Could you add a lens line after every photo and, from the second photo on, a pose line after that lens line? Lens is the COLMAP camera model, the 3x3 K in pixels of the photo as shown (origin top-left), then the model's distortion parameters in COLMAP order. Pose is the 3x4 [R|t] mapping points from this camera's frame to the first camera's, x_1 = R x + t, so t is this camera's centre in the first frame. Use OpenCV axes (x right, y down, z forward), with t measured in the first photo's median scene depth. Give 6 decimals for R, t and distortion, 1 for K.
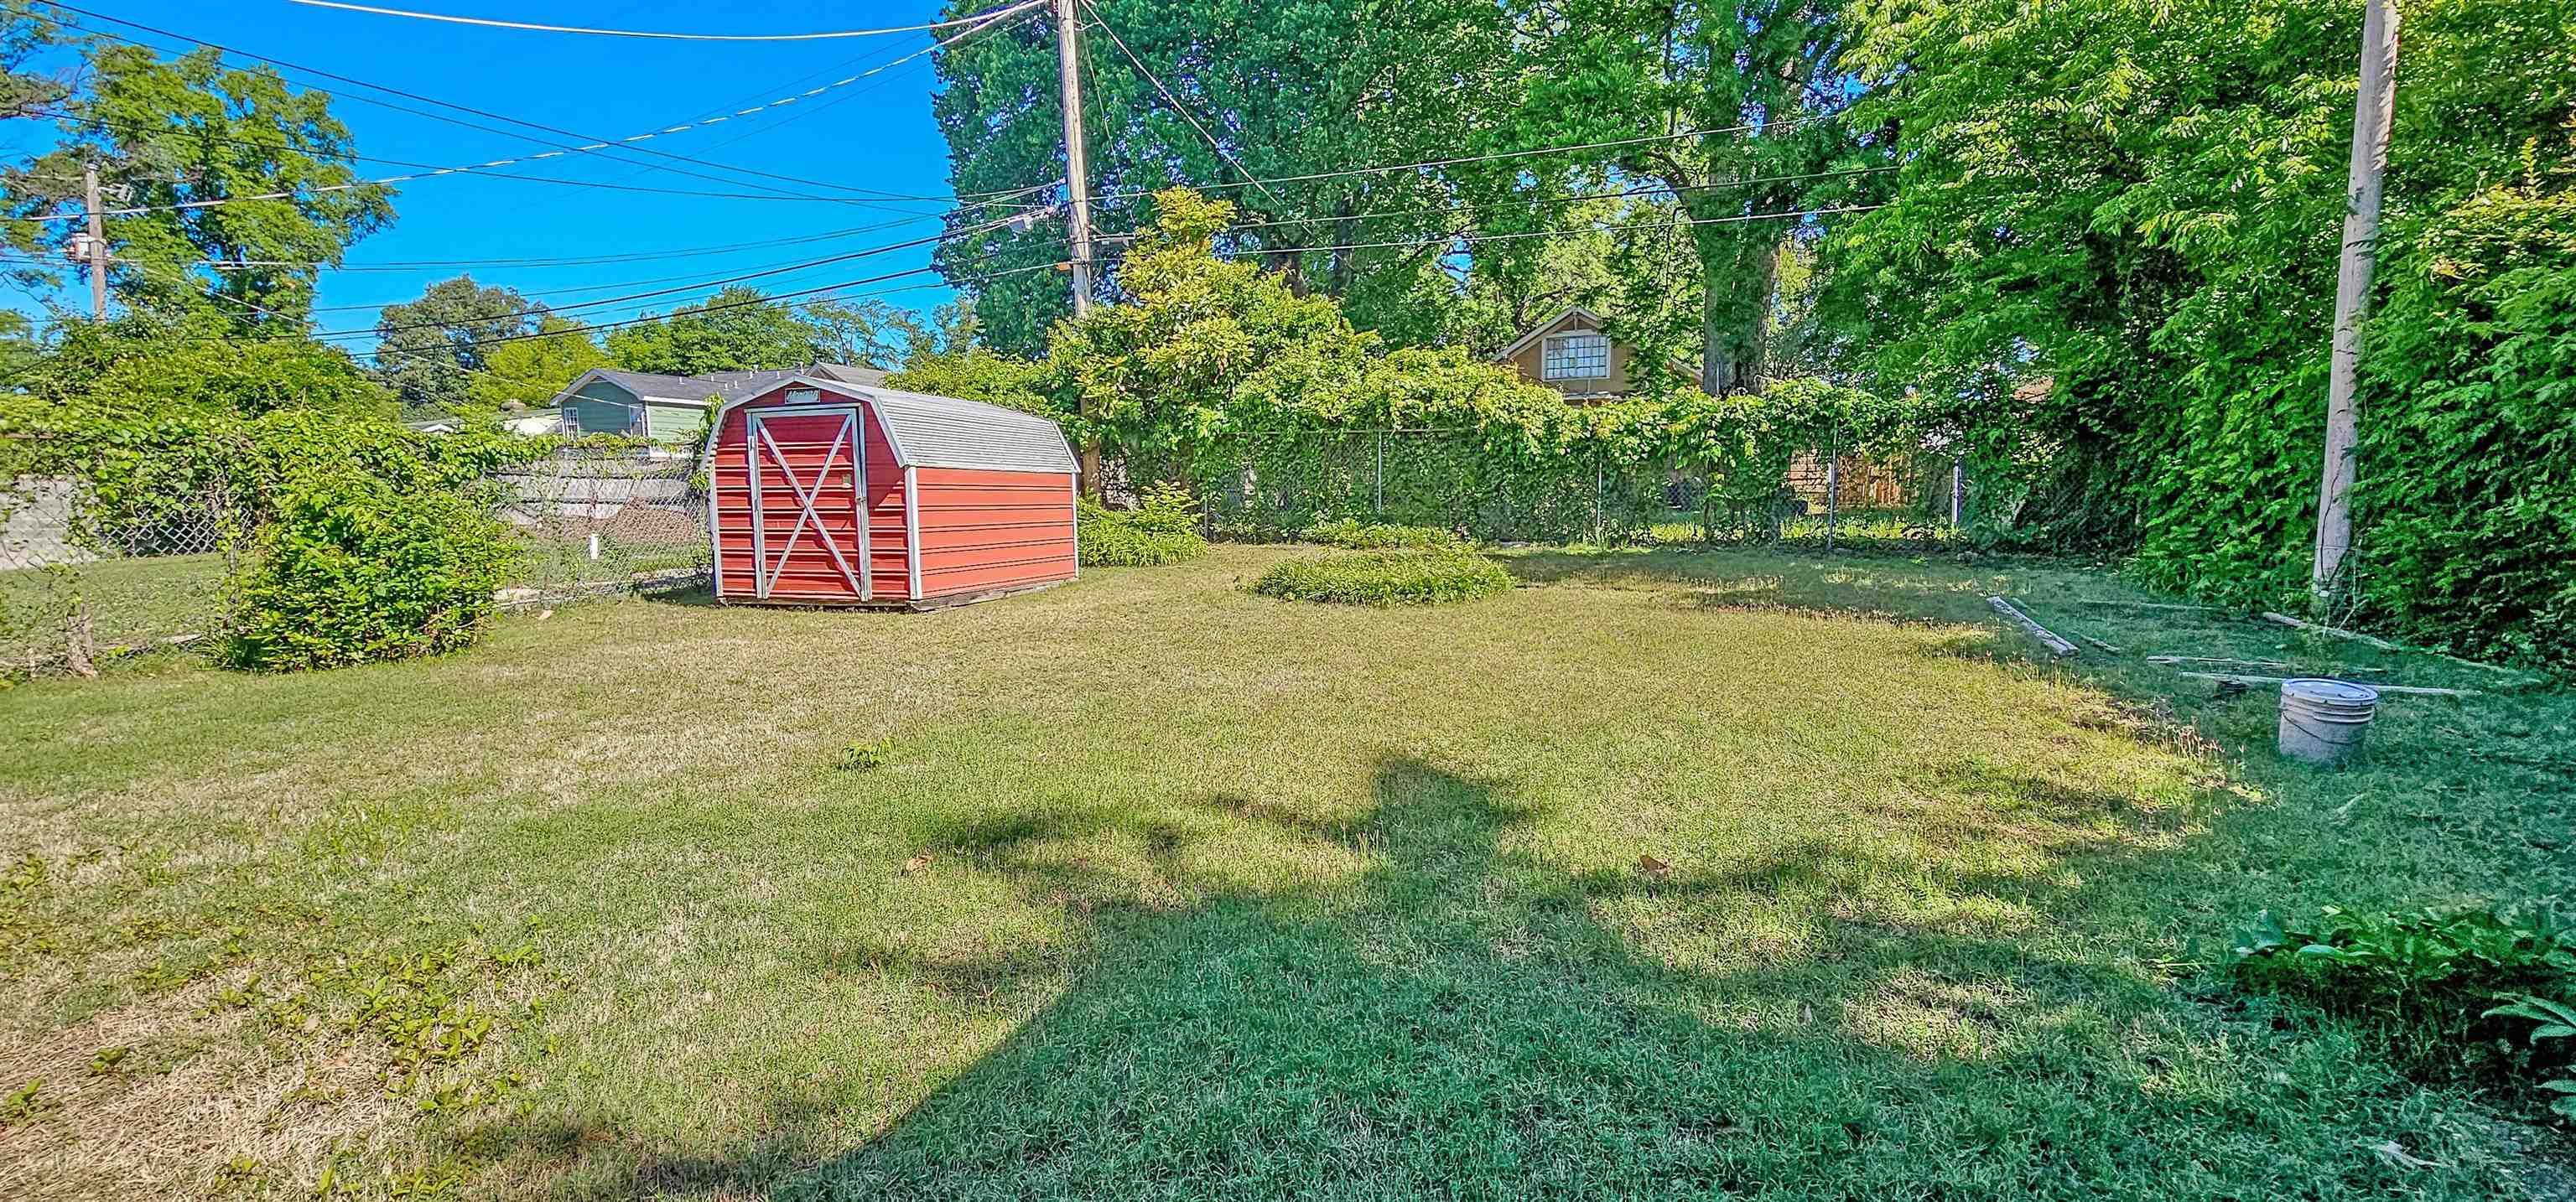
lens RADIAL K [[1061.8, 0, 1300.1], [0, 1061.8, 613.5], [0, 0, 1]] dist [0.002891, -0.000978]
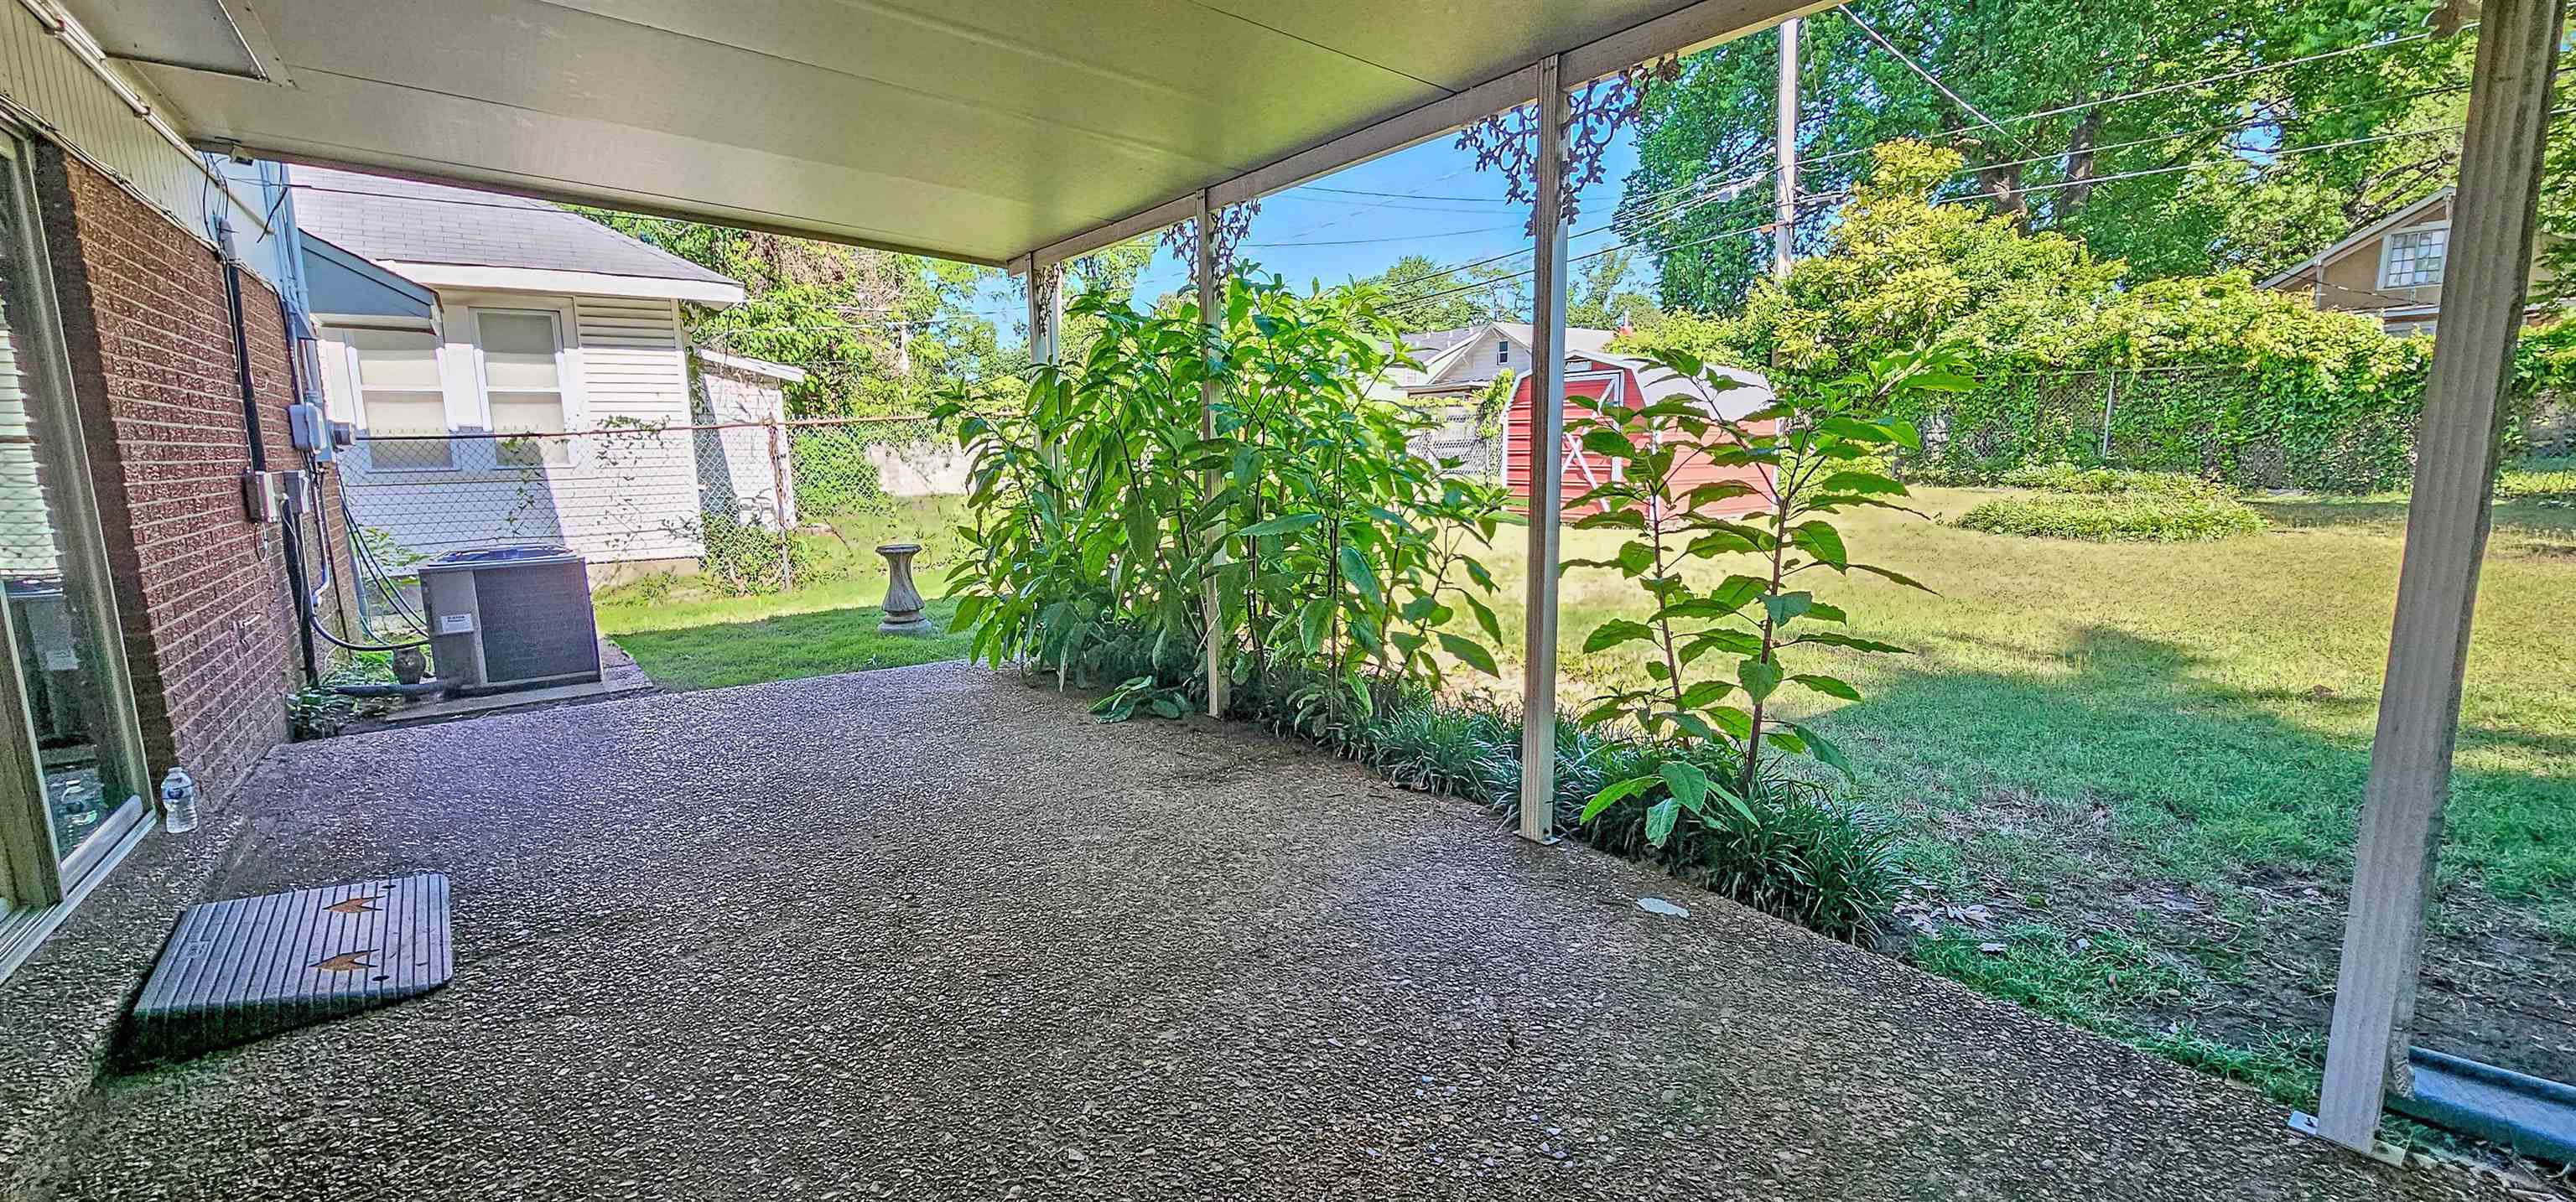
lens RADIAL K [[1061.8, 0, 1295.2], [0, 1061.8, 613.1], [0, 0, 1]] dist [0.002891, -0.000978]
pose [[0.843084, 0.083823, -0.531208, -0.019986], [-0.057307, 0.996157, 0.066239, 0.025555], [0.534719, -0.025404, 0.844648, -0.218650]]
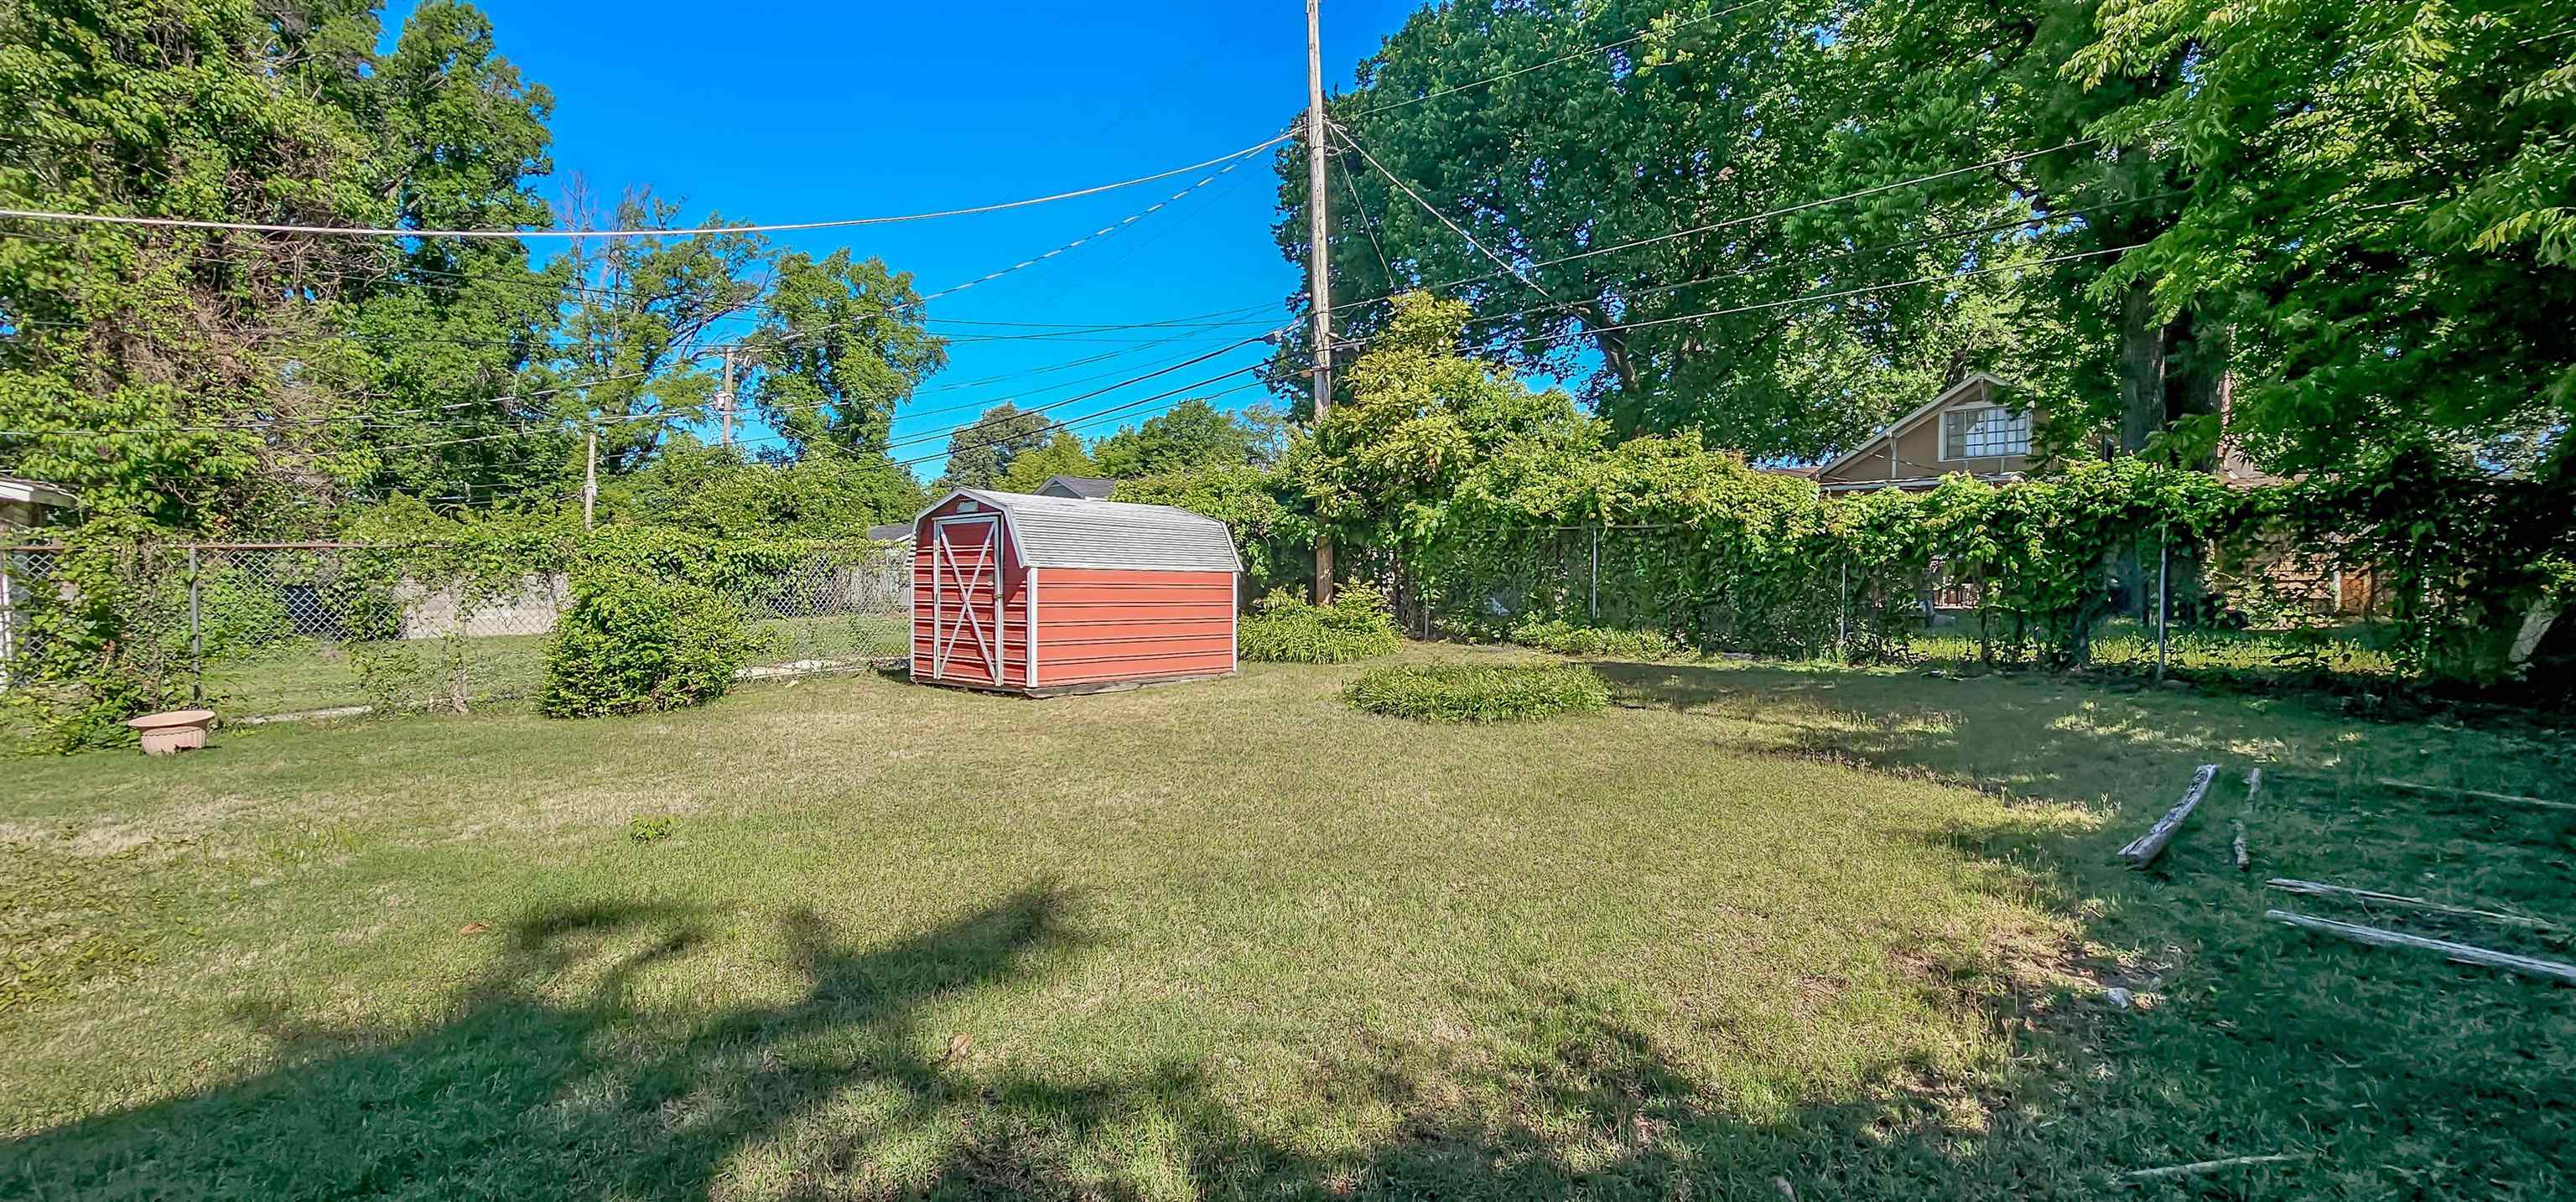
lens RADIAL K [[1061.8, 0, 1293.5], [0, 1061.8, 614.6], [0, 0, 1]] dist [0.002891, -0.000978]
pose [[0.921221, 0.025182, -0.388224, 0.200077], [-0.056656, 0.995948, -0.069837, -0.017301], [0.384893, 0.086330, 0.918915, 0.057267]]
